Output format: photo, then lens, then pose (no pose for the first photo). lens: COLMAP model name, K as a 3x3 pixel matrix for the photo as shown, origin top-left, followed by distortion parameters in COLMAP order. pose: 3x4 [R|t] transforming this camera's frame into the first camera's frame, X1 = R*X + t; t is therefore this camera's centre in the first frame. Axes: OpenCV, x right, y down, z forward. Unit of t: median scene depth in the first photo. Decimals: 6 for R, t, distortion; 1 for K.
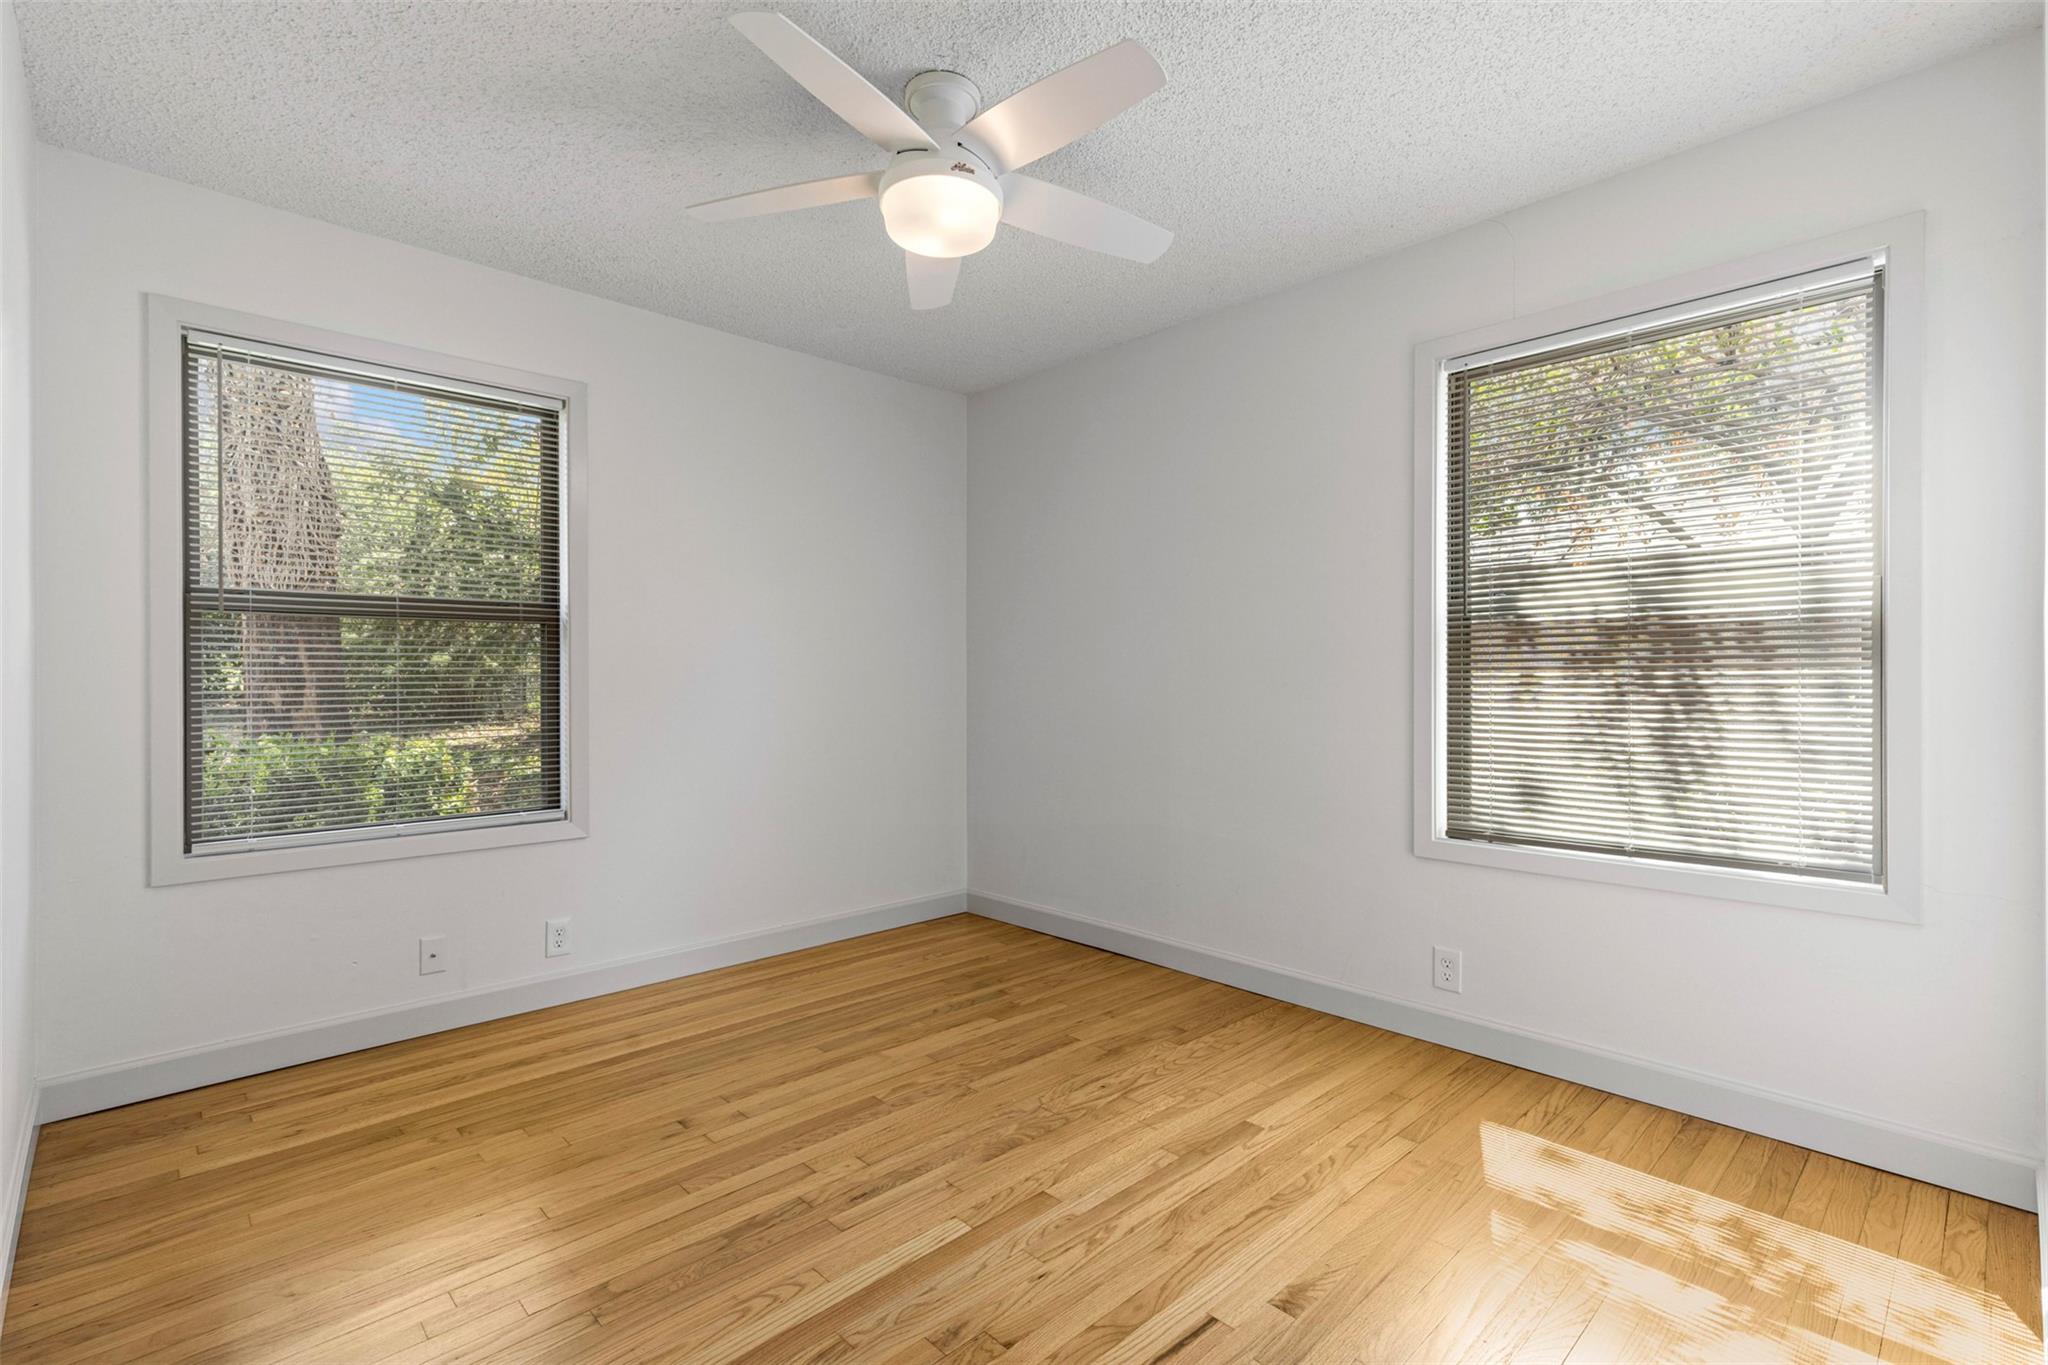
lens RADIAL K [[925.0, 0, 1020.7], [0, 925.0, 680.7], [0, 0, 1]] dist [0.000337, 0.000473]
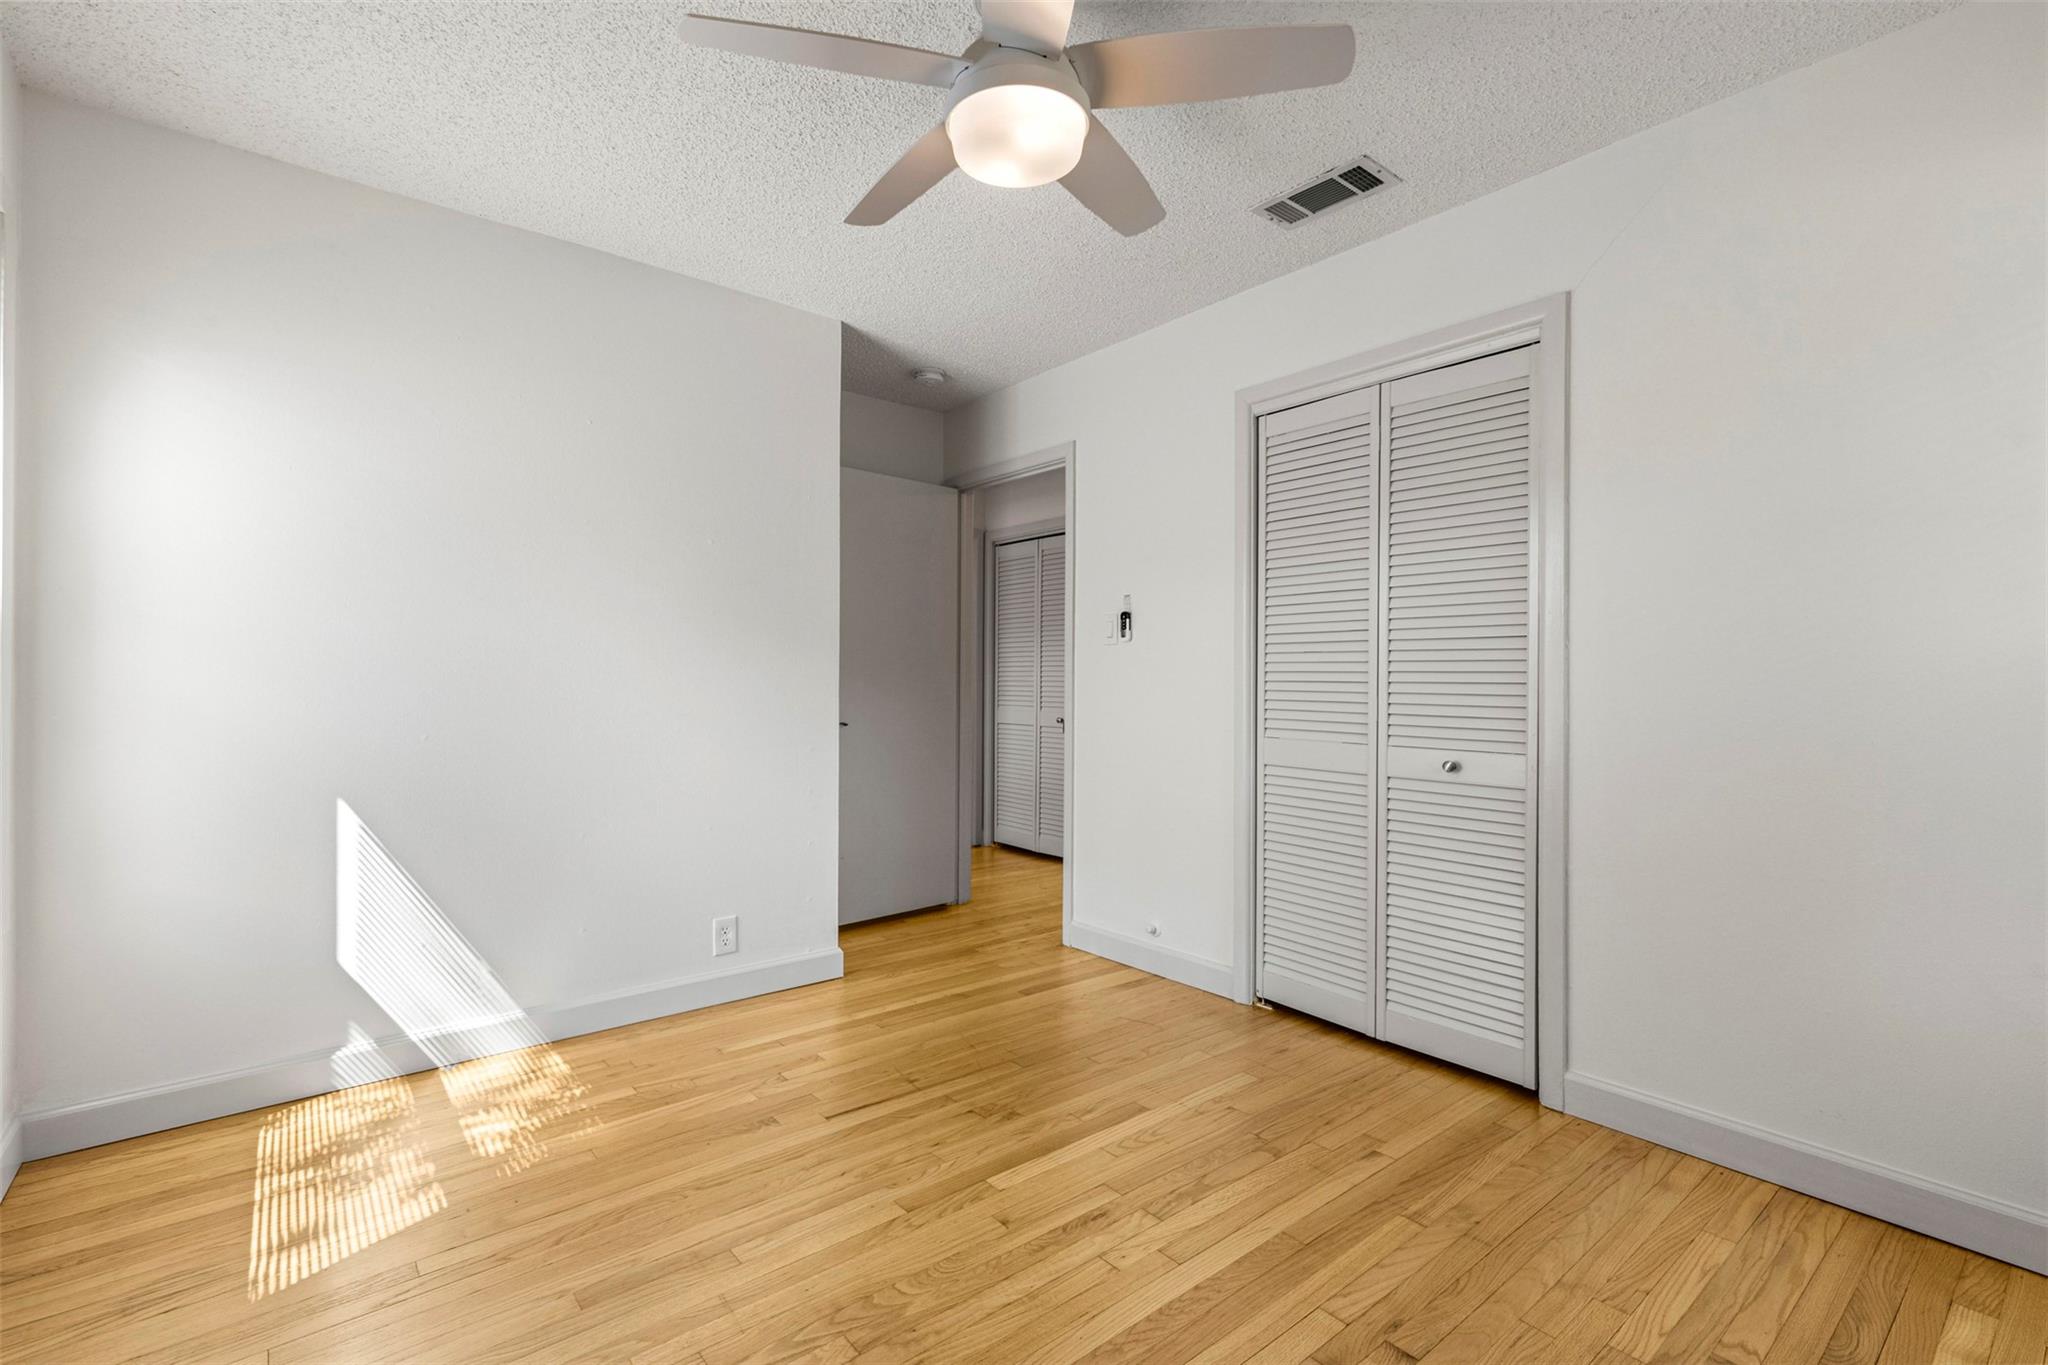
lens RADIAL K [[925.0, 0, 1034.5], [0, 925.0, 677.5], [0, 0, 1]] dist [0.000337, 0.000473]
pose [[-0.998371, -0.001078, 0.057050, -0.174470], [-0.000852, 0.999992, 0.003995, -0.009166], [-0.057054, 0.003940, -0.998363, 2.108652]]
